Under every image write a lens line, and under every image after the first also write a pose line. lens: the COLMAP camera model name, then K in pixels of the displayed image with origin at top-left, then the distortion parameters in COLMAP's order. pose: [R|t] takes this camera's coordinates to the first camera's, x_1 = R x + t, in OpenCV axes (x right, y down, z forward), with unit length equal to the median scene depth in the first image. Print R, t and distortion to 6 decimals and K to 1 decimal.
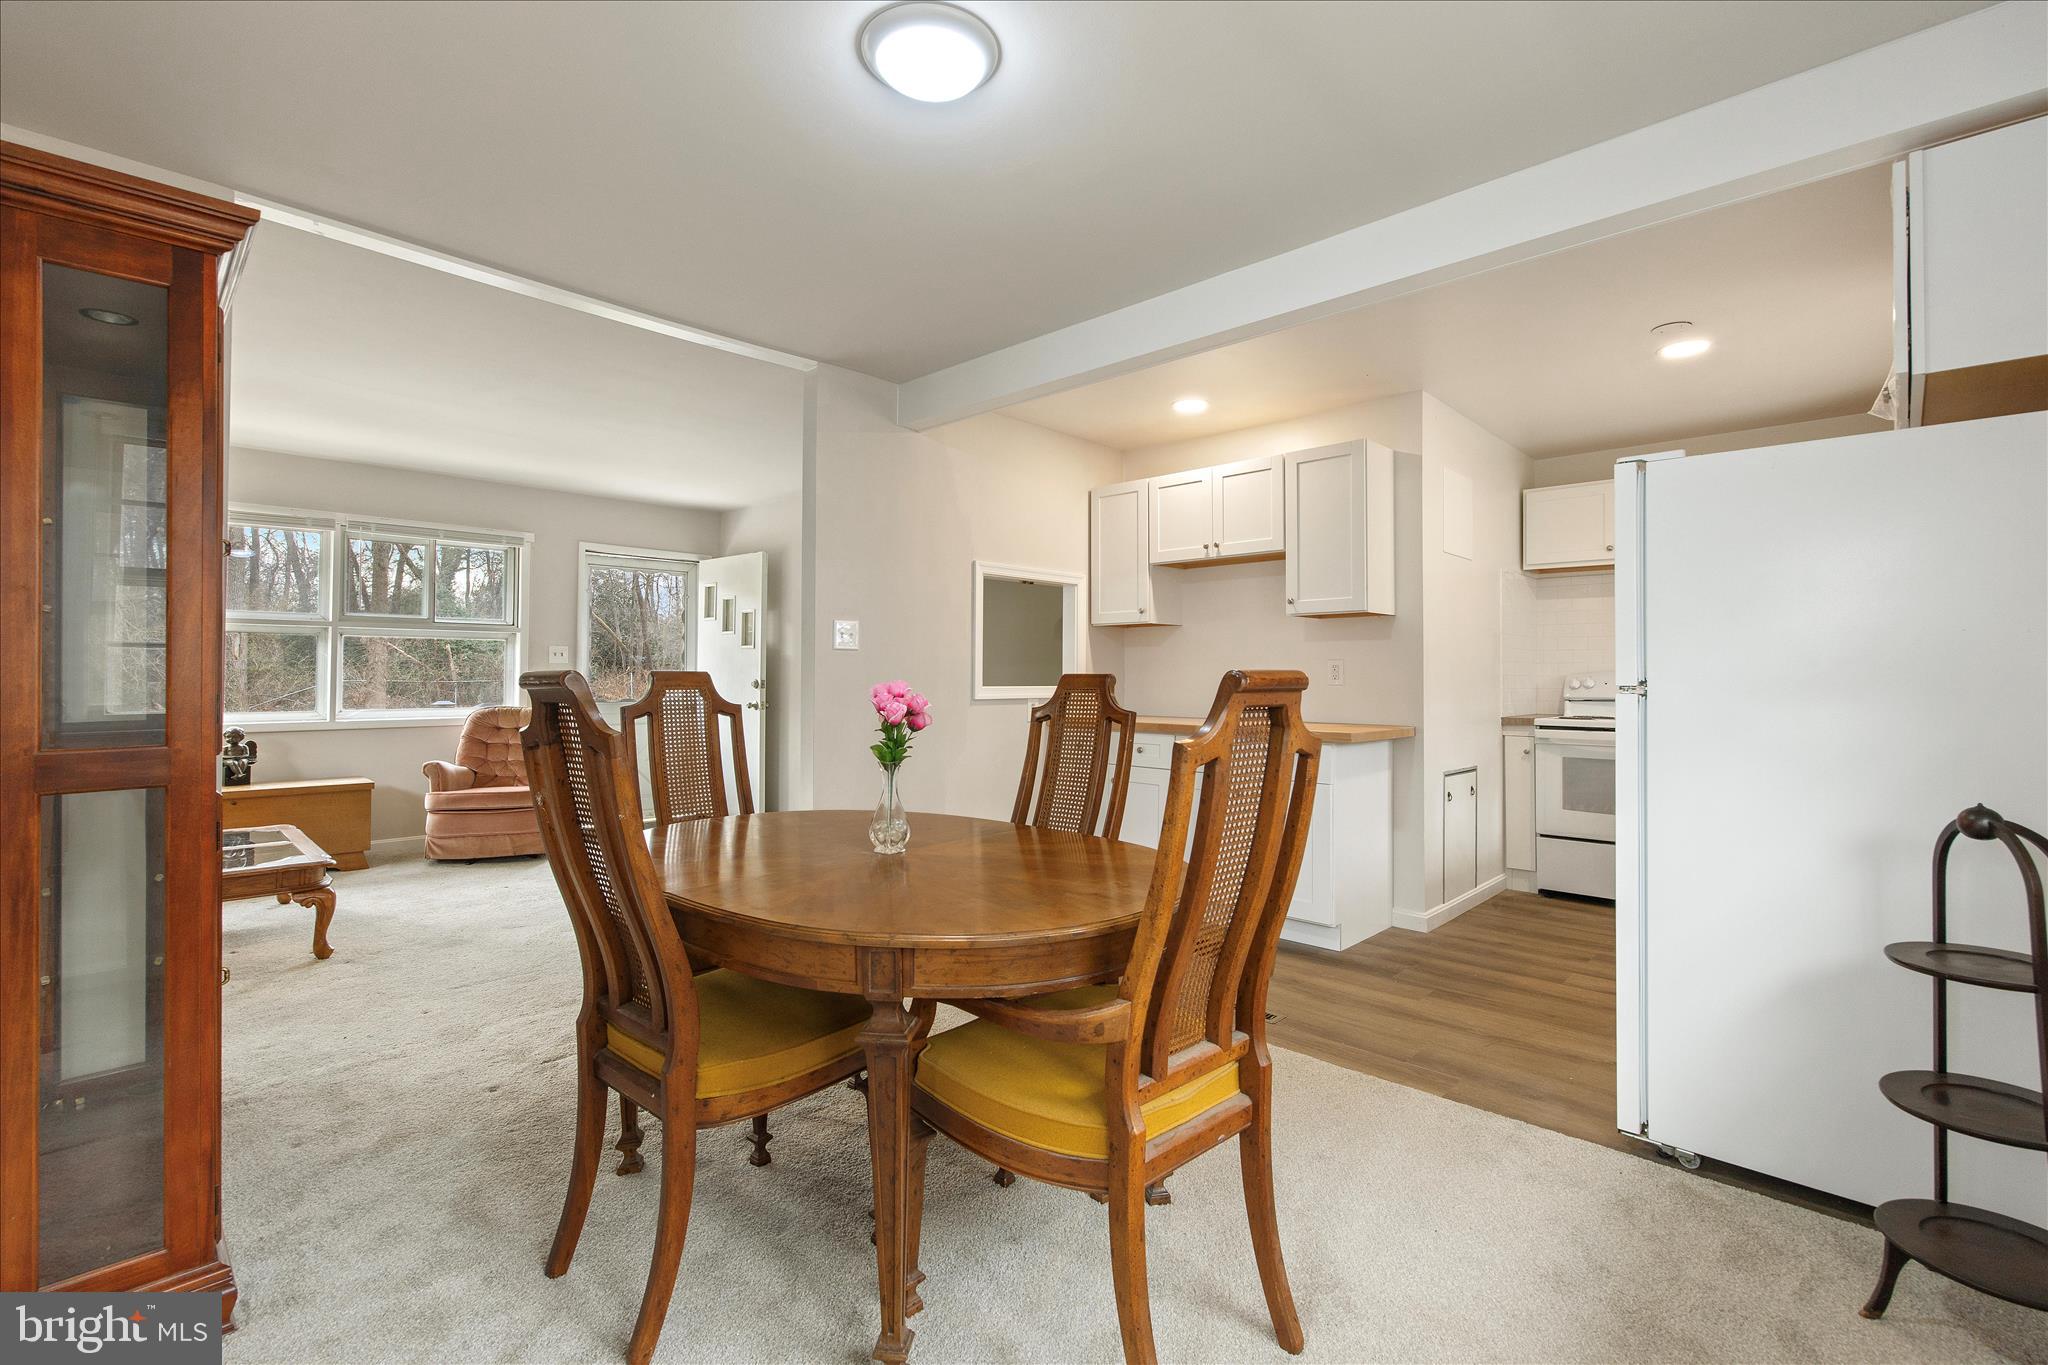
lens RADIAL K [[932.7, 0, 1023.9], [0, 932.7, 662.2], [0, 0, 1]] dist [-0.003630, -0.000244]
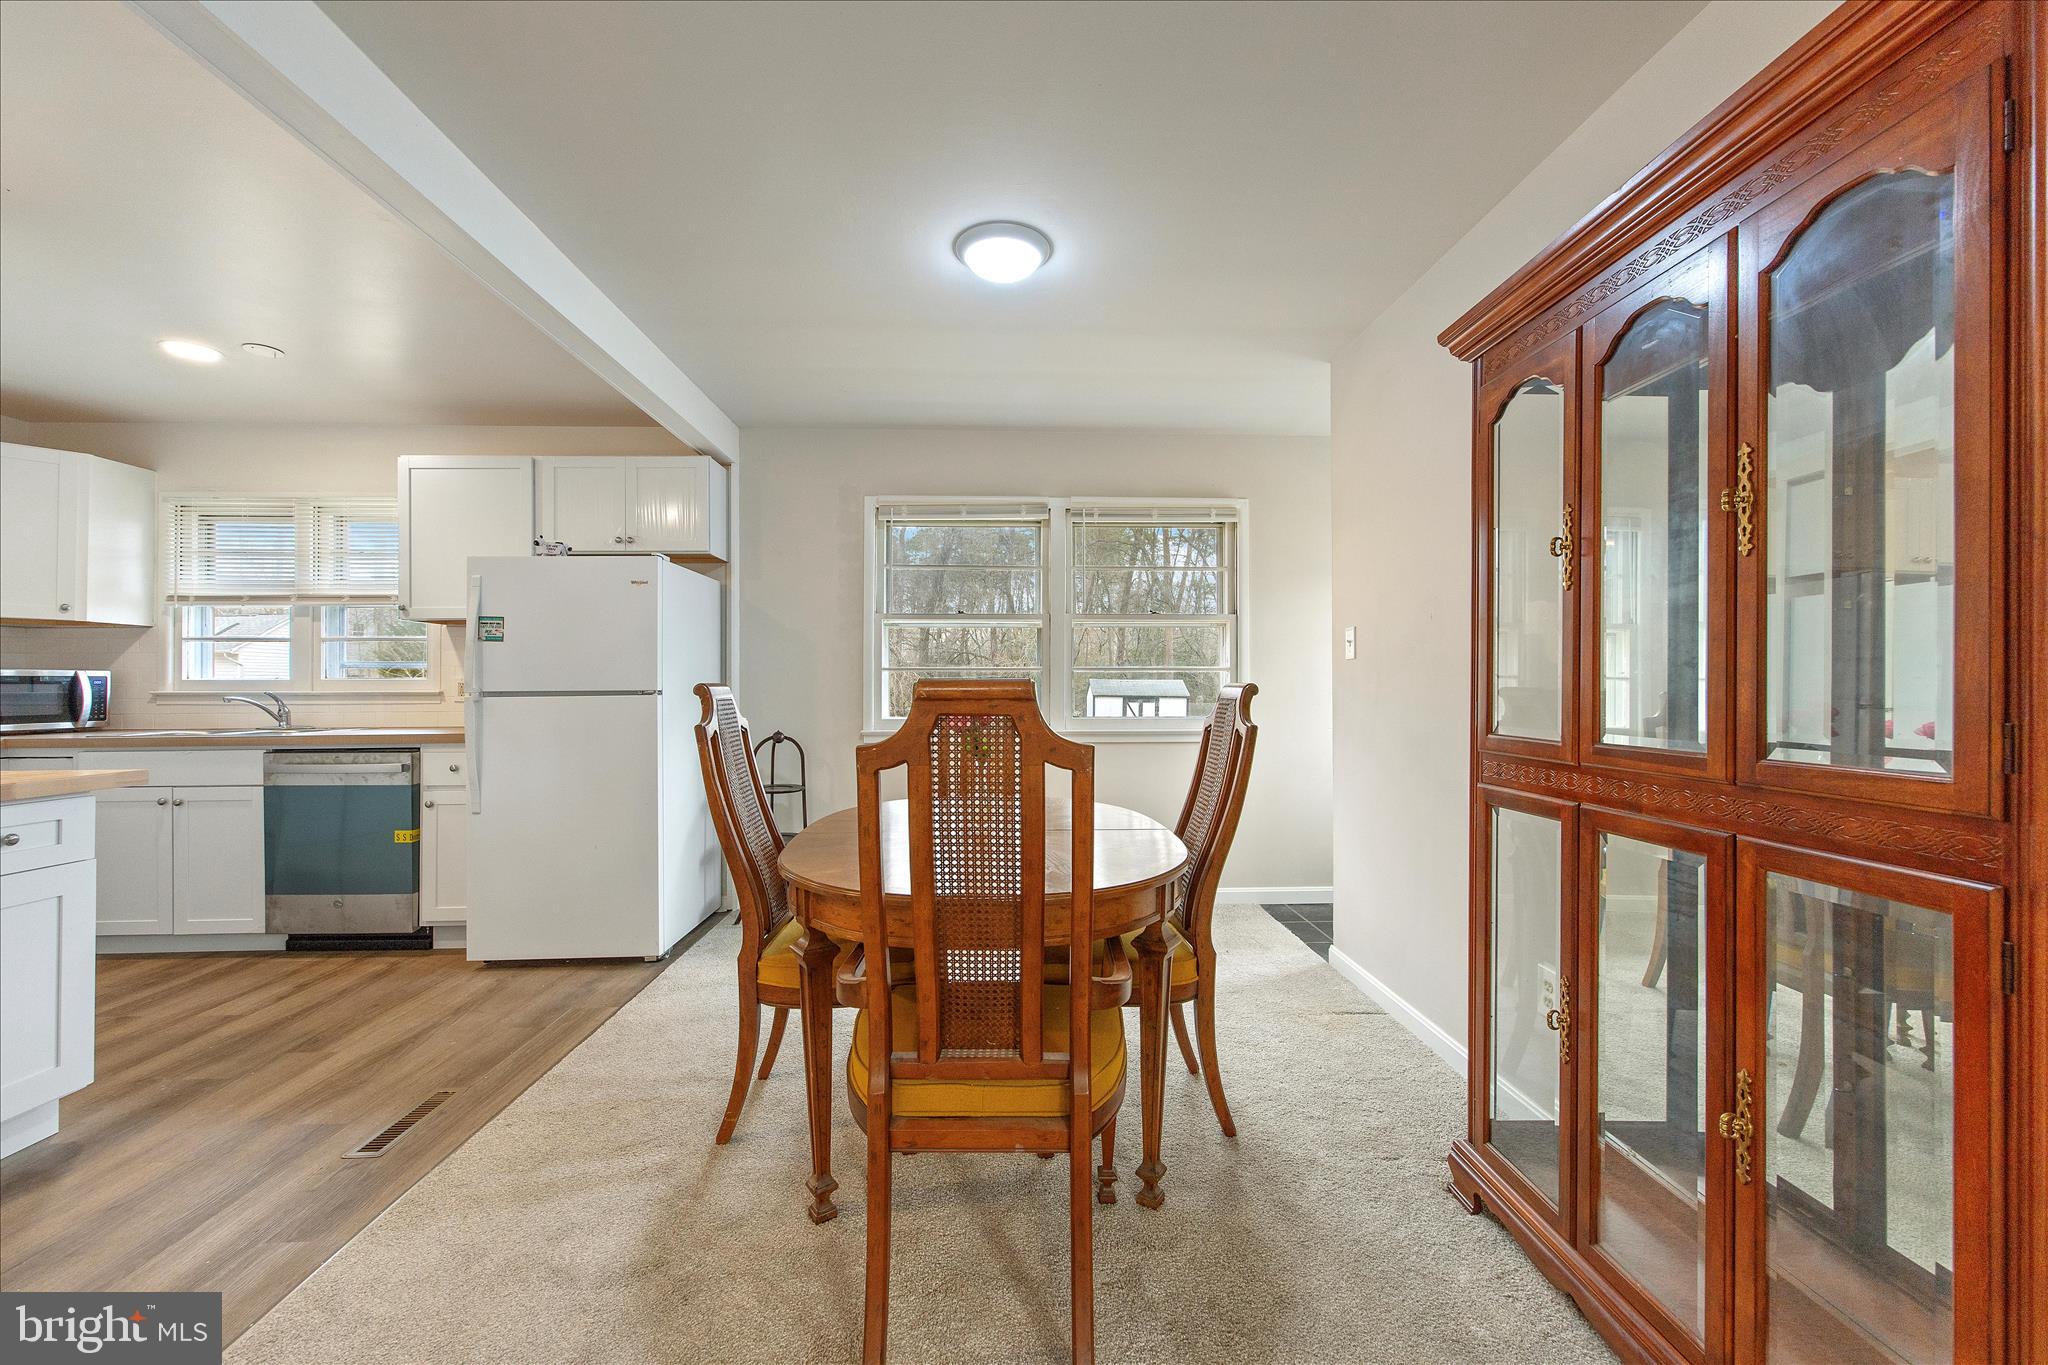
lens RADIAL K [[823.1, 0, 1032.1], [0, 823.1, 678.6], [0, 0, 1]] dist [-0.000261, 0.000804]
pose [[-0.726960, 0.000927, 0.686680, -0.422560], [-0.010897, 0.999858, -0.012886, 0.008707], [-0.686594, -0.016851, -0.726846, 0.803483]]
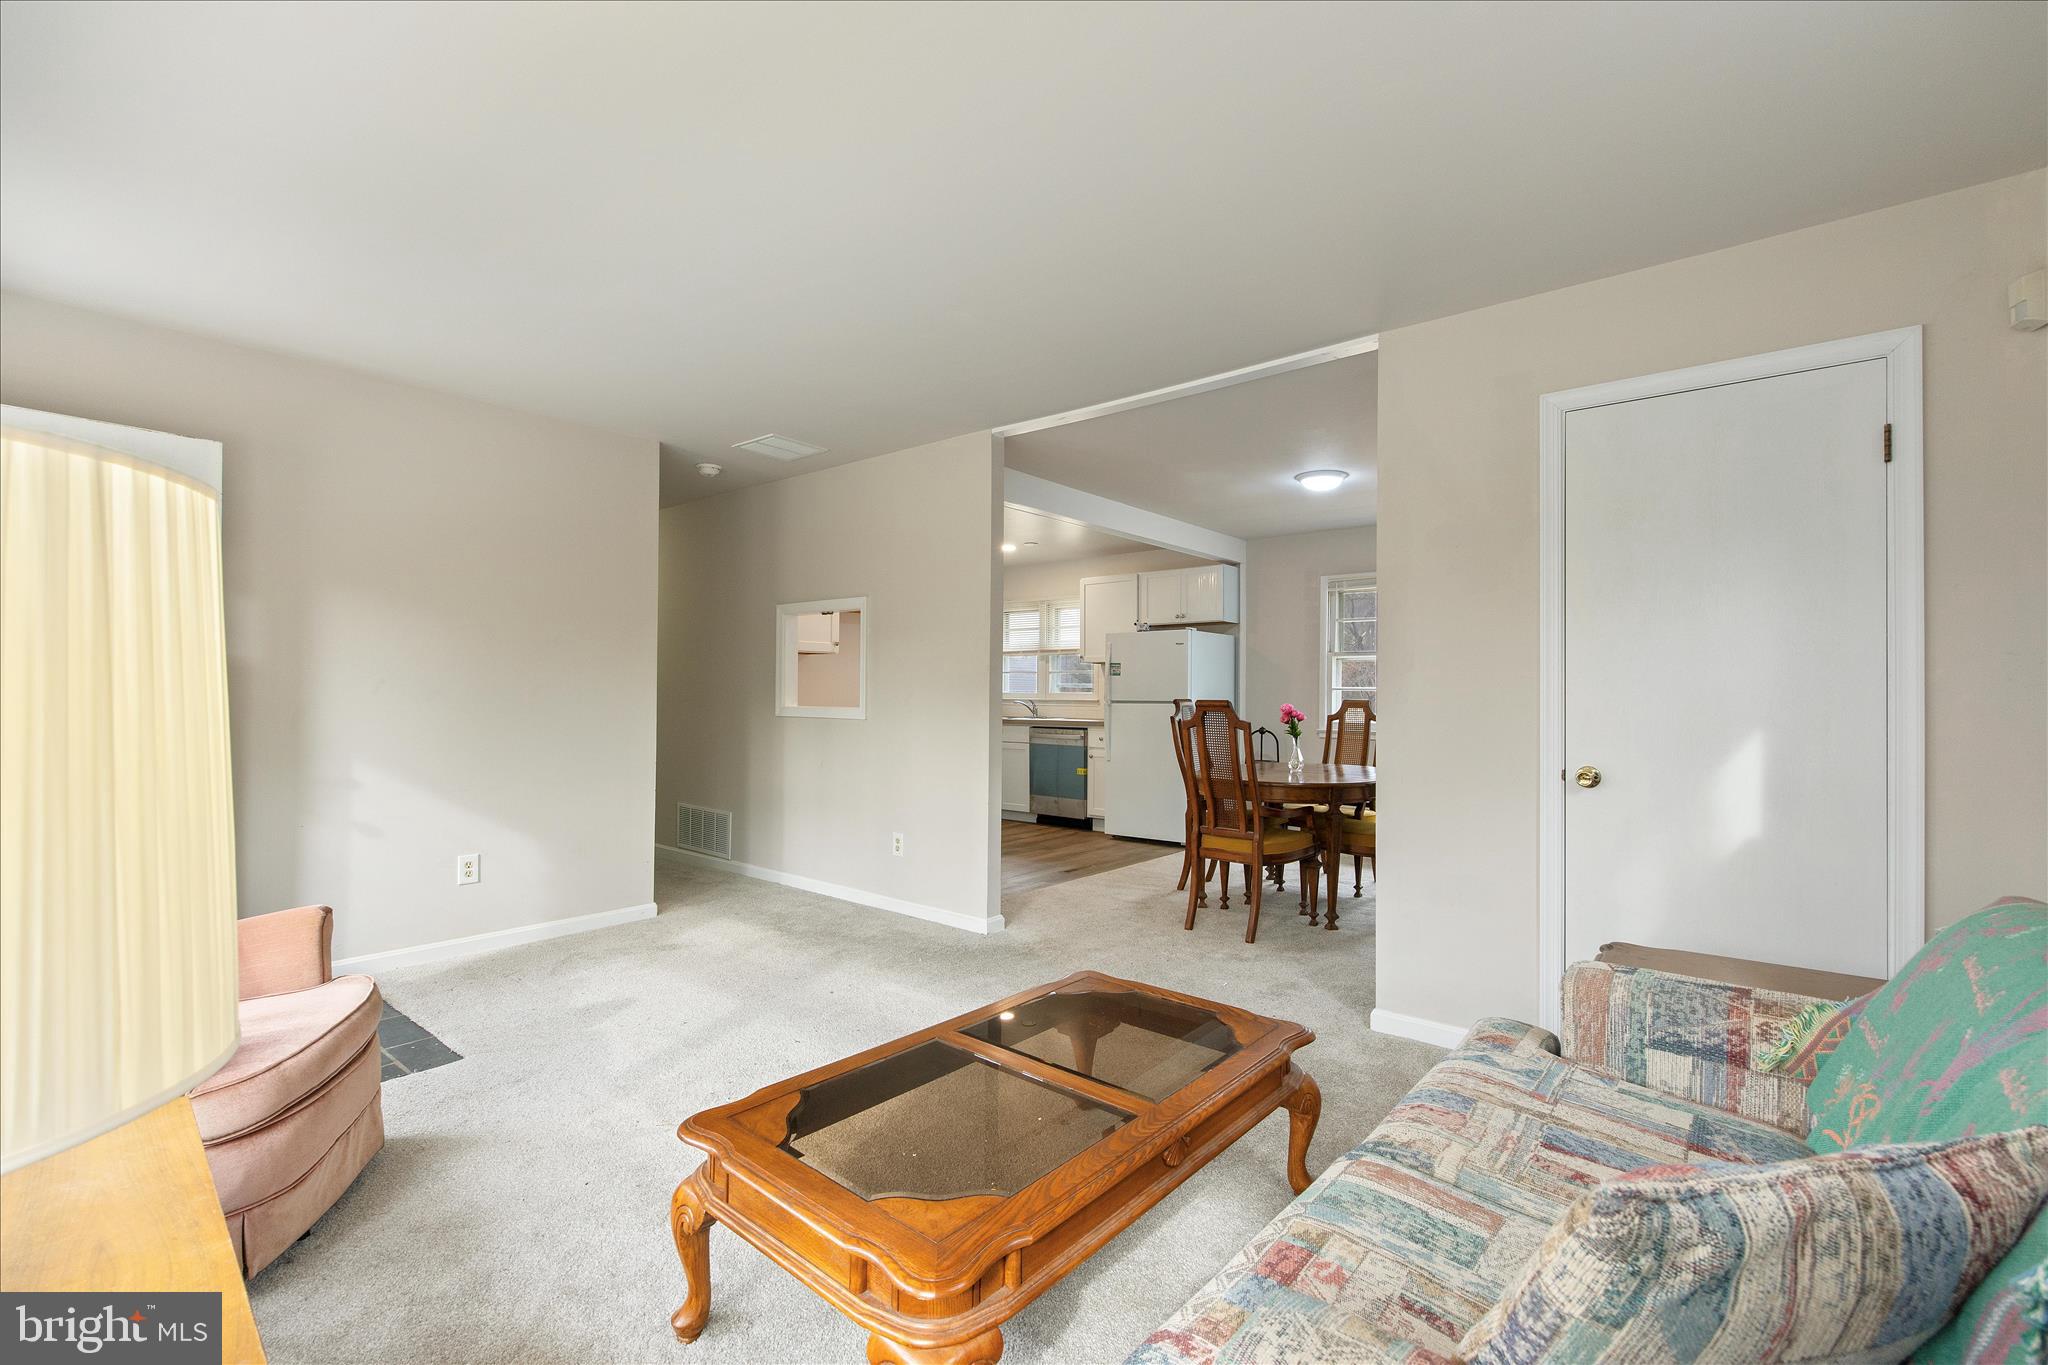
lens RADIAL K [[874.2, 0, 1016.9], [0, 874.2, 691.8], [0, 0, 1]] dist [-0.000032, 0.000802]
pose [[-0.068862, -0.005641, 0.997610, -1.086347], [-0.021505, 0.999760, 0.004169, -0.001772], [-0.997394, -0.021166, -0.068966, 0.880418]]
